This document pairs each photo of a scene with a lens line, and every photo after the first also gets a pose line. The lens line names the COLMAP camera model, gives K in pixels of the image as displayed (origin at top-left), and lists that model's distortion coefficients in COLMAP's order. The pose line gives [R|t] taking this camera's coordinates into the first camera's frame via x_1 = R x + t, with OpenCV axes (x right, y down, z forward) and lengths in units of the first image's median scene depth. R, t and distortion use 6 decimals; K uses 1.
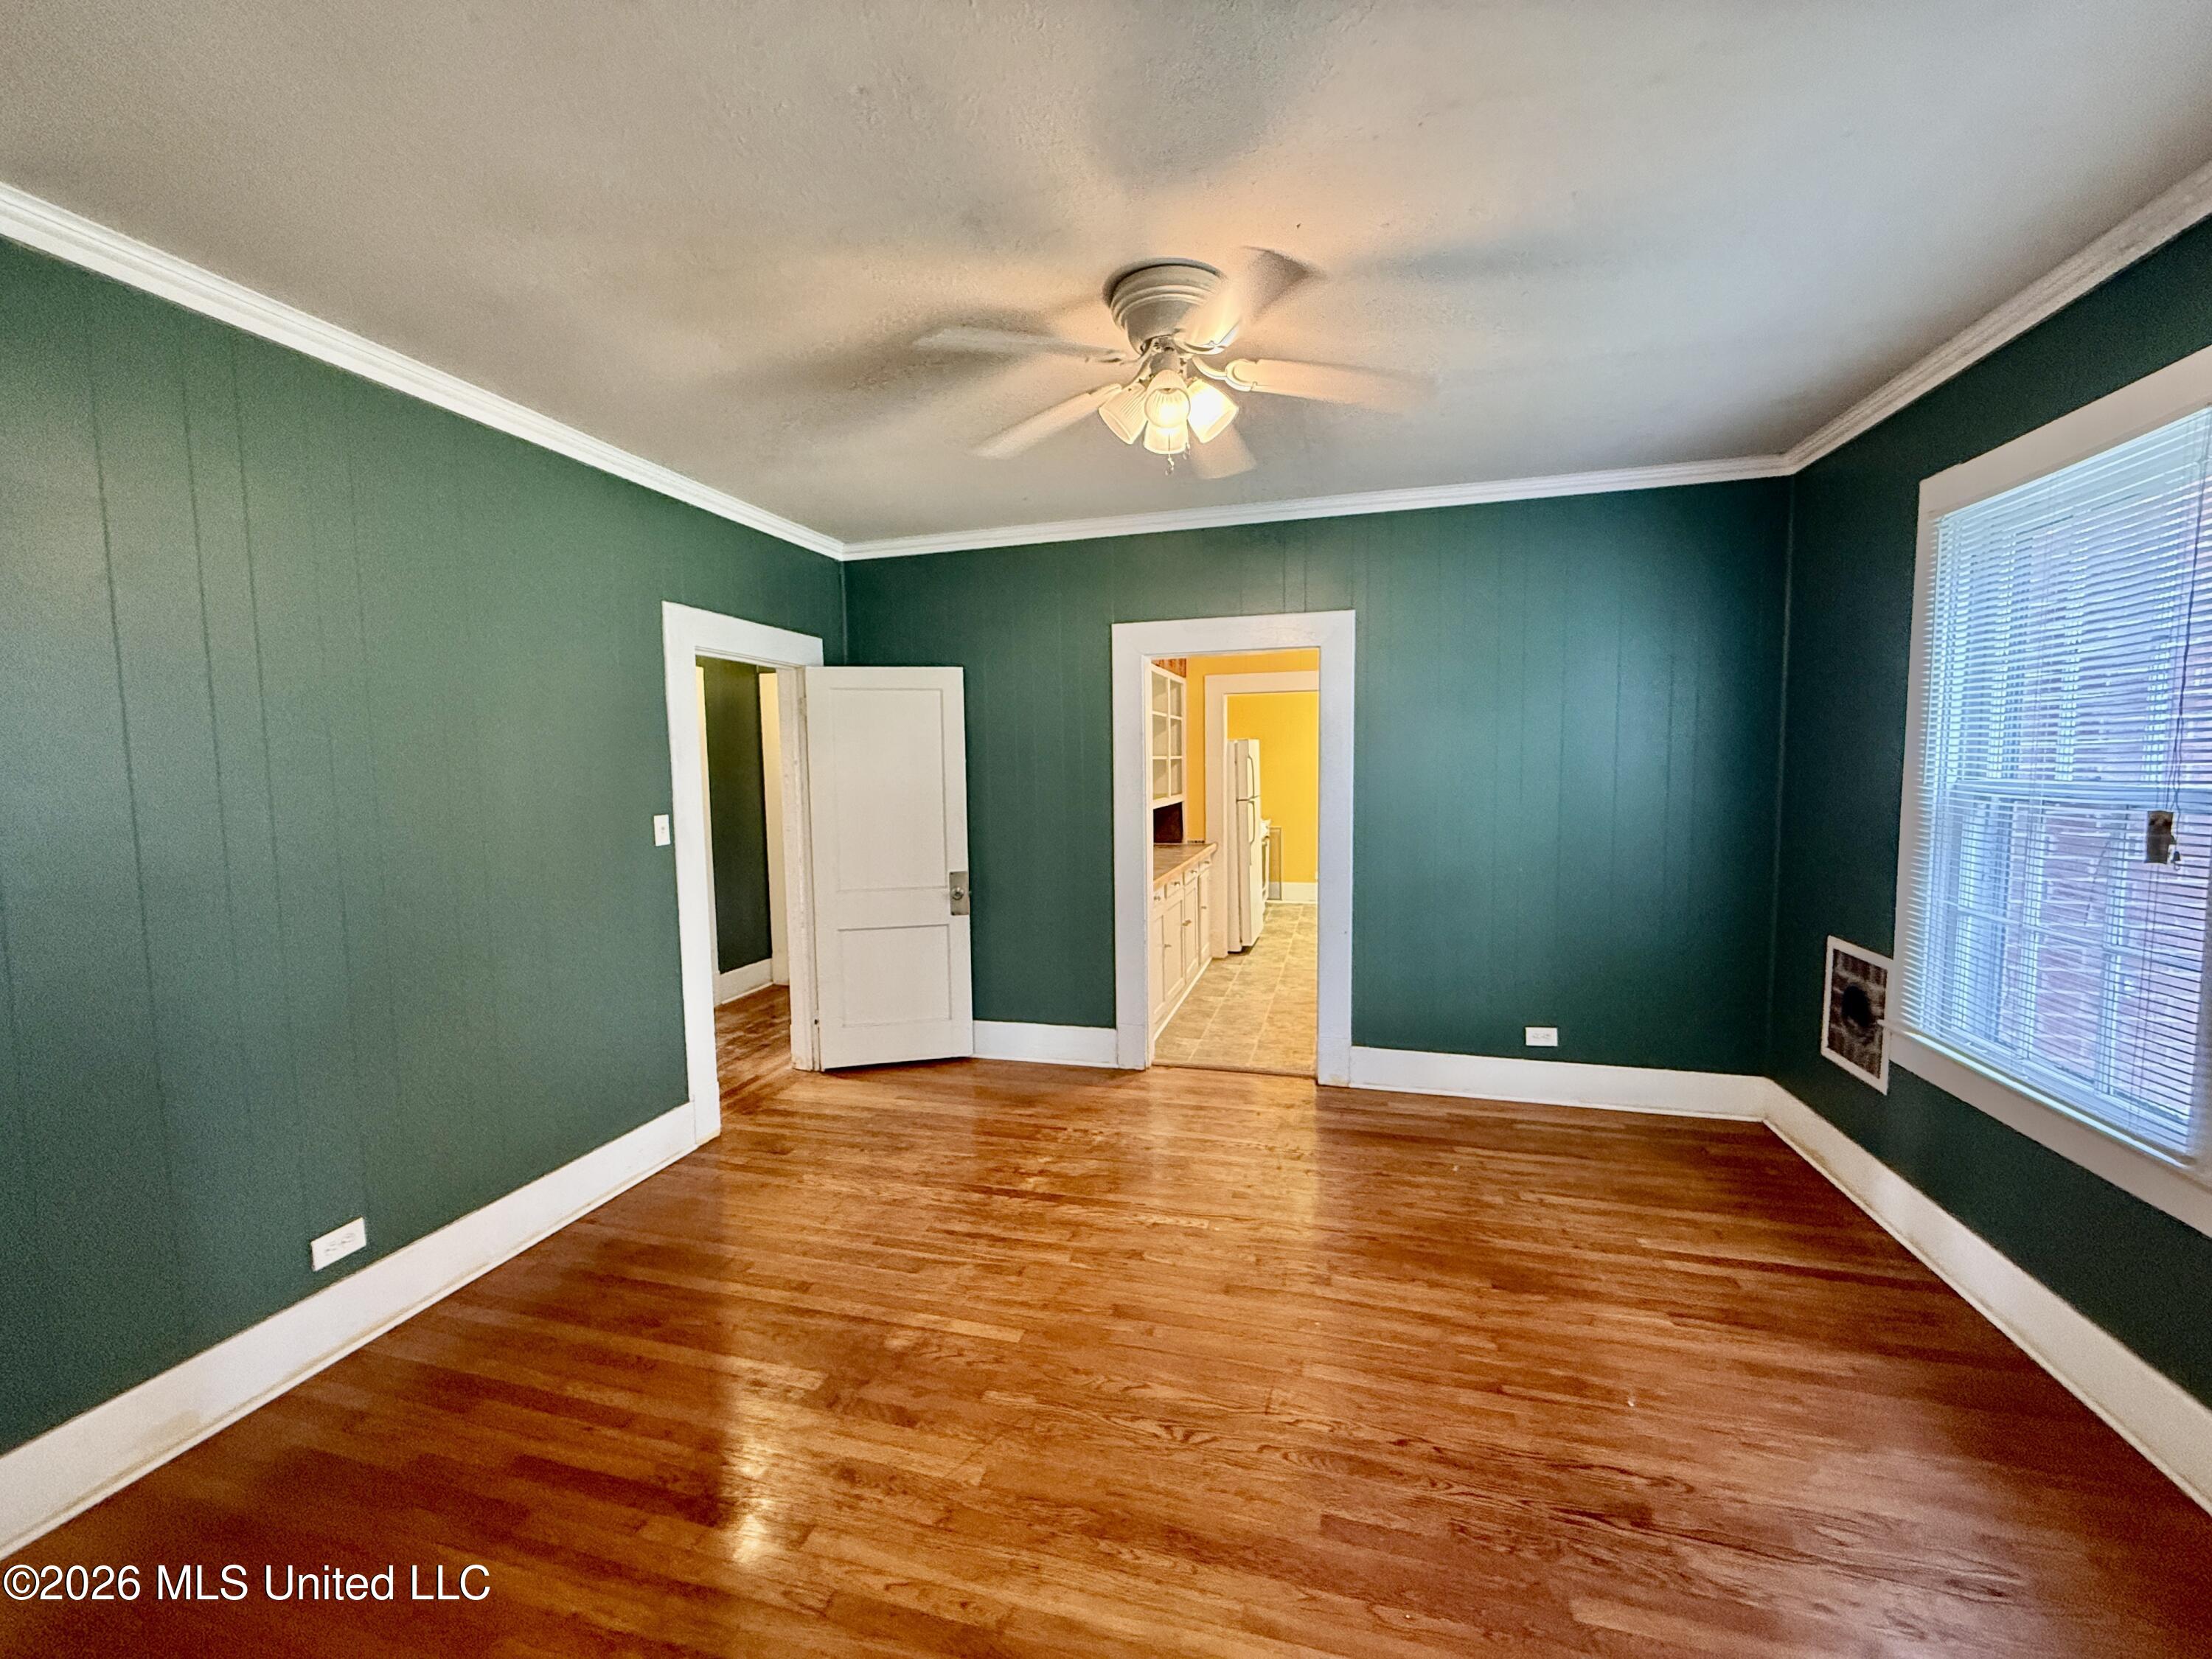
lens RADIAL K [[880.0, 0, 1101.1], [0, 880.0, 833.4], [0, 0, 1]] dist [-0.000449, -0.000567]
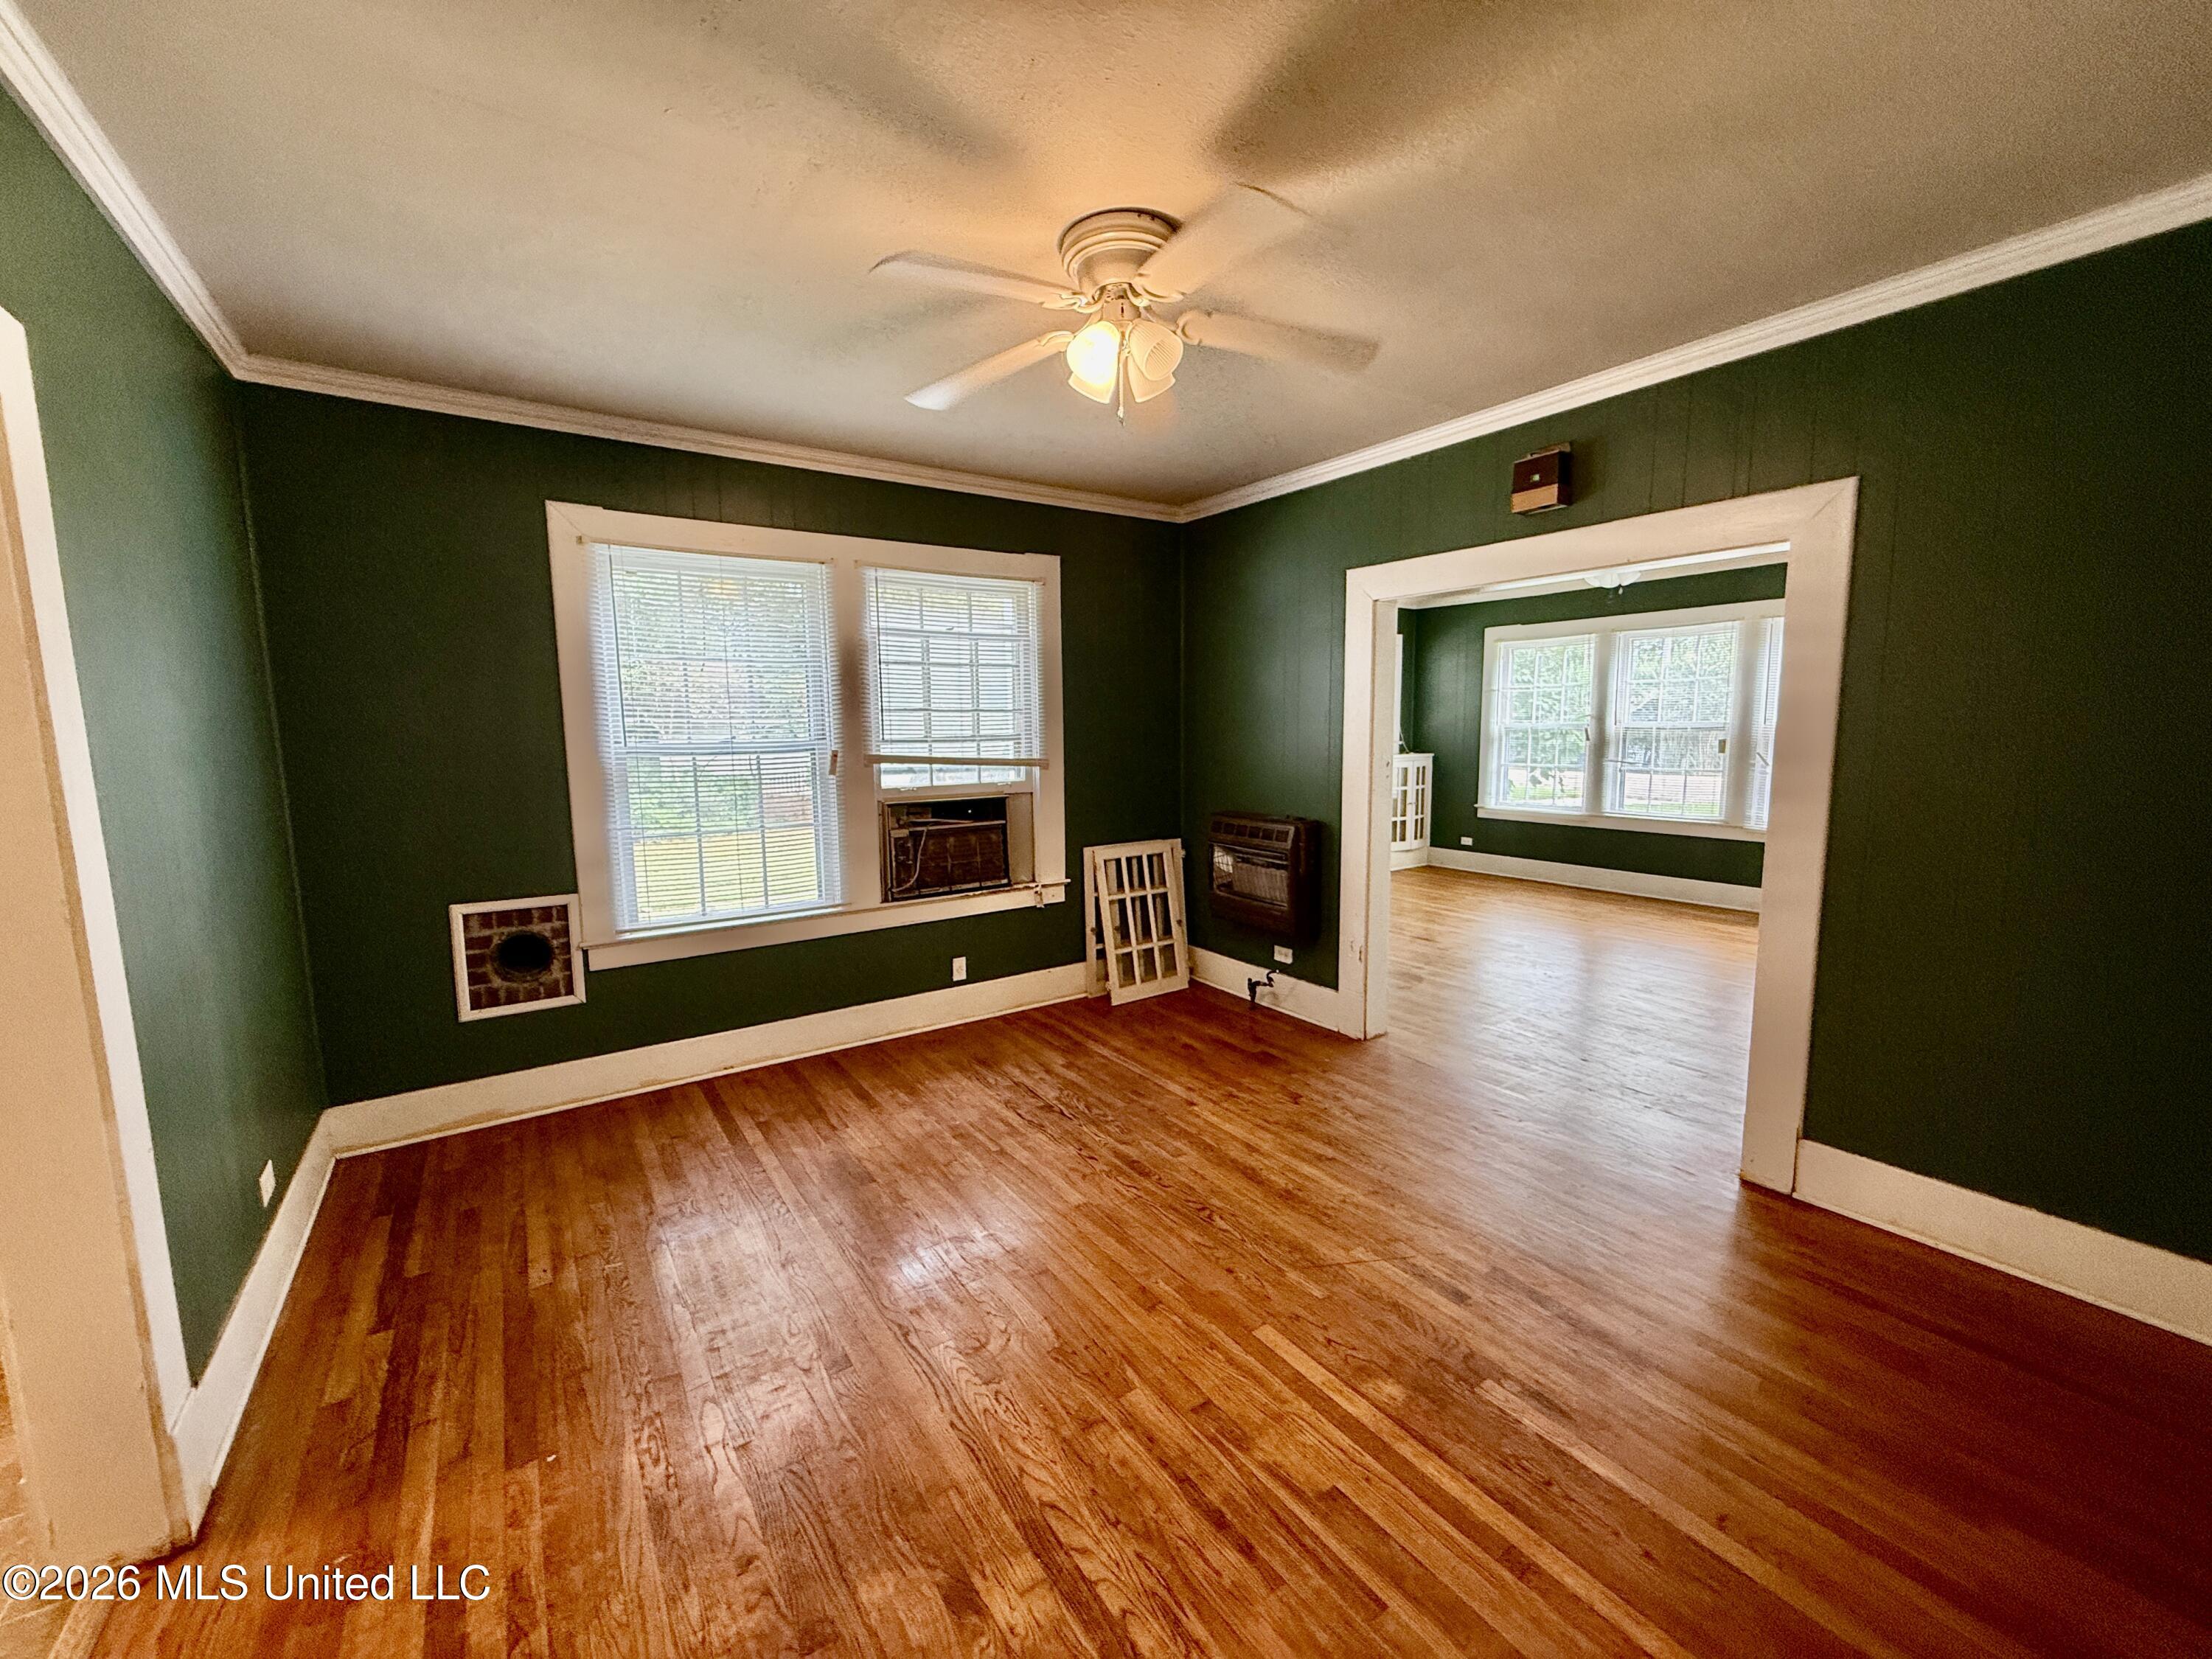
lens RADIAL K [[880.0, 0, 1101.1], [0, 880.0, 833.4], [0, 0, 1]] dist [-0.000449, -0.000567]
pose [[-0.764077, -0.055812, 0.642707, -0.453835], [0.075944, 0.981542, 0.175522, -0.099620], [-0.640640, 0.182922, -0.745735, 1.459850]]
